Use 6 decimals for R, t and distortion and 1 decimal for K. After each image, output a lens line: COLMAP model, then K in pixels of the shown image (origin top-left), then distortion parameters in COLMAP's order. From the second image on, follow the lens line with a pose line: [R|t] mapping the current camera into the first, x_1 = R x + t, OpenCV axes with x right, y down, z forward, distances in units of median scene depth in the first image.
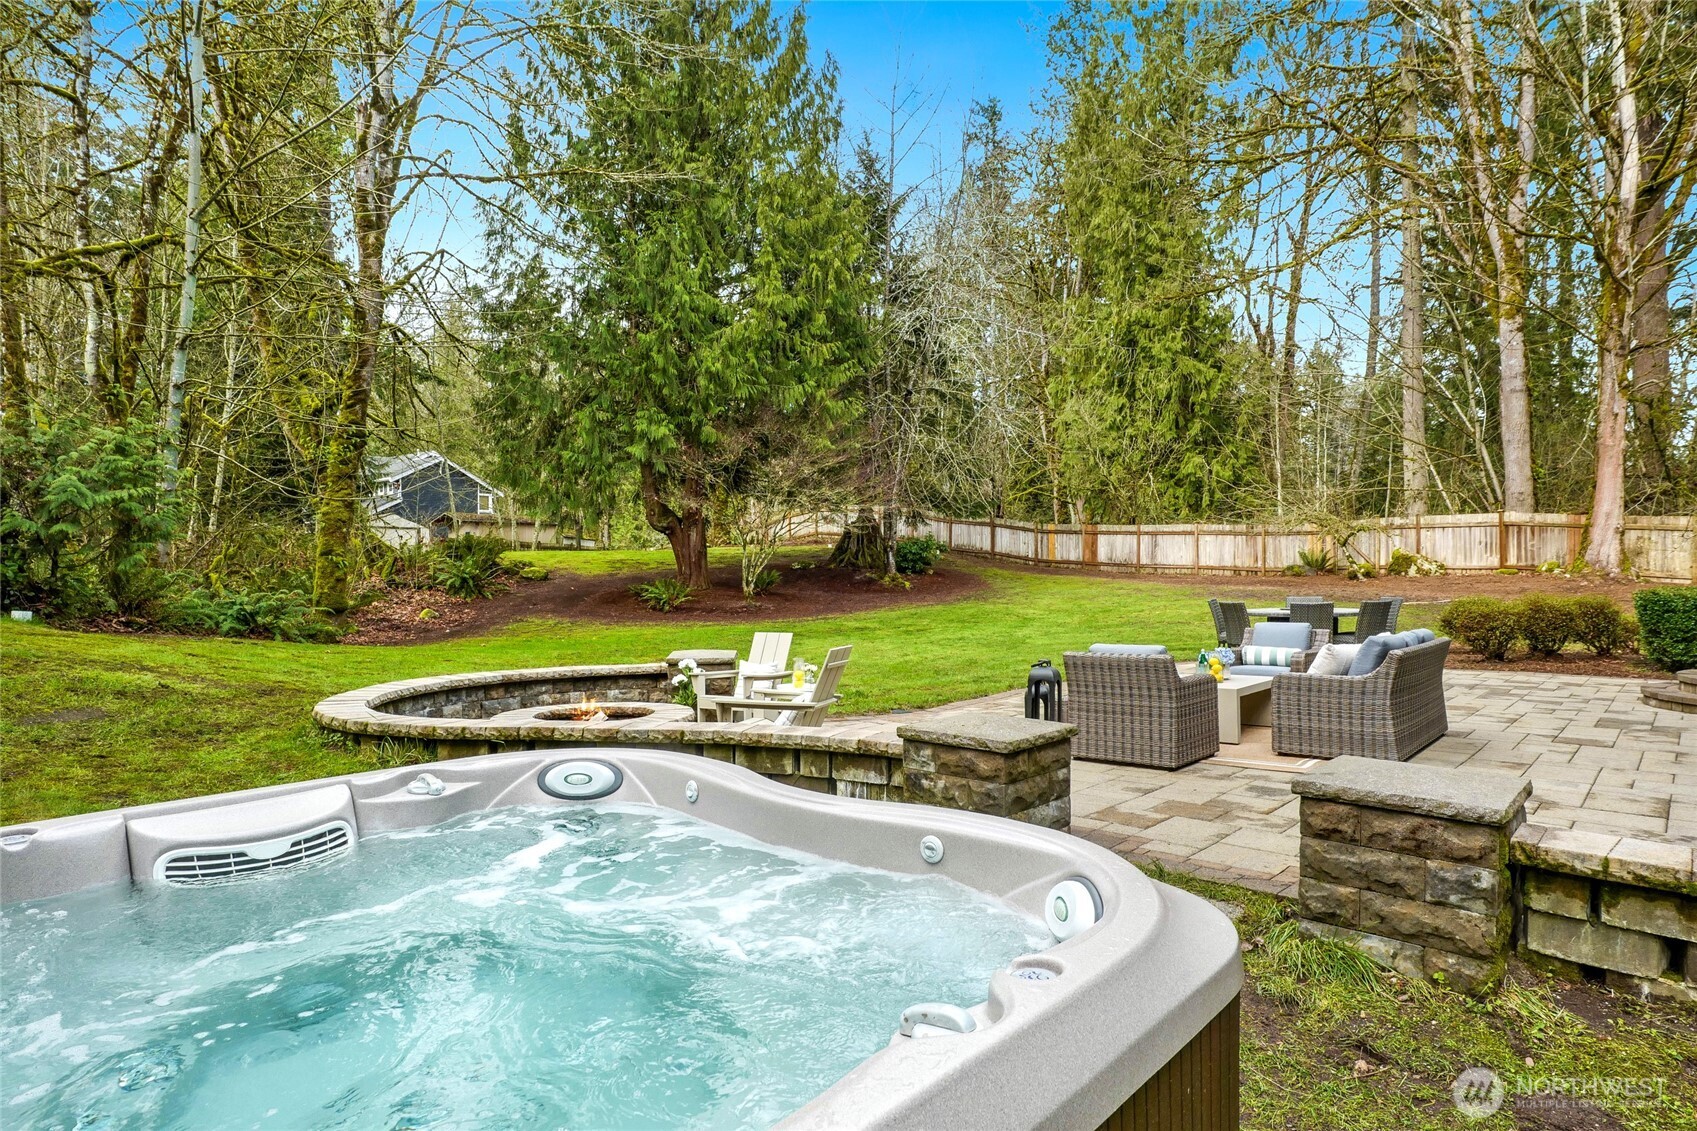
lens RADIAL K [[972.1, 0, 847.7], [0, 972.1, 576.5], [0, 0, 1]] dist [0.009307, 0.000848]
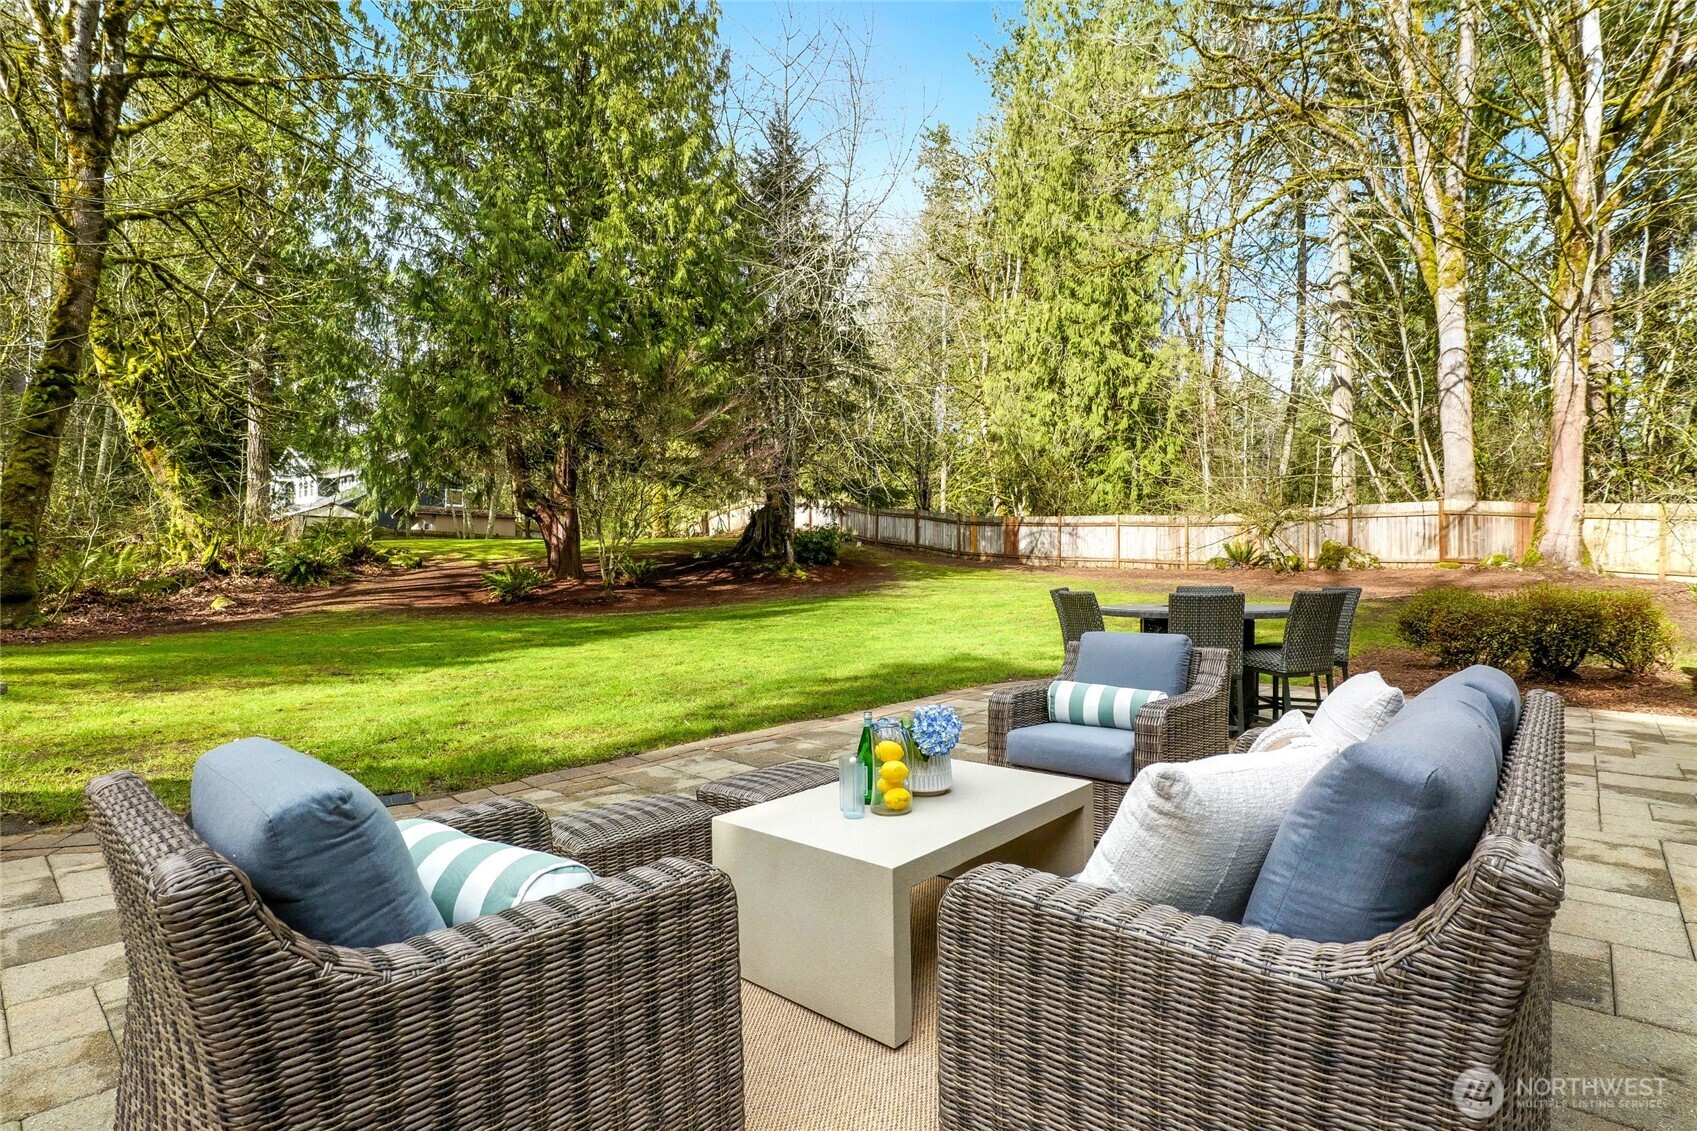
lens RADIAL K [[844.5, 0, 849.0], [0, 844.5, 562.6], [0, 0, 1]] dist [-0.006152, -0.000387]
pose [[0.999953, 0.008353, 0.004993, 0.094285], [-0.008285, 0.999875, -0.013472, 0.006175], [-0.005104, 0.013430, 0.999897, 0.181208]]
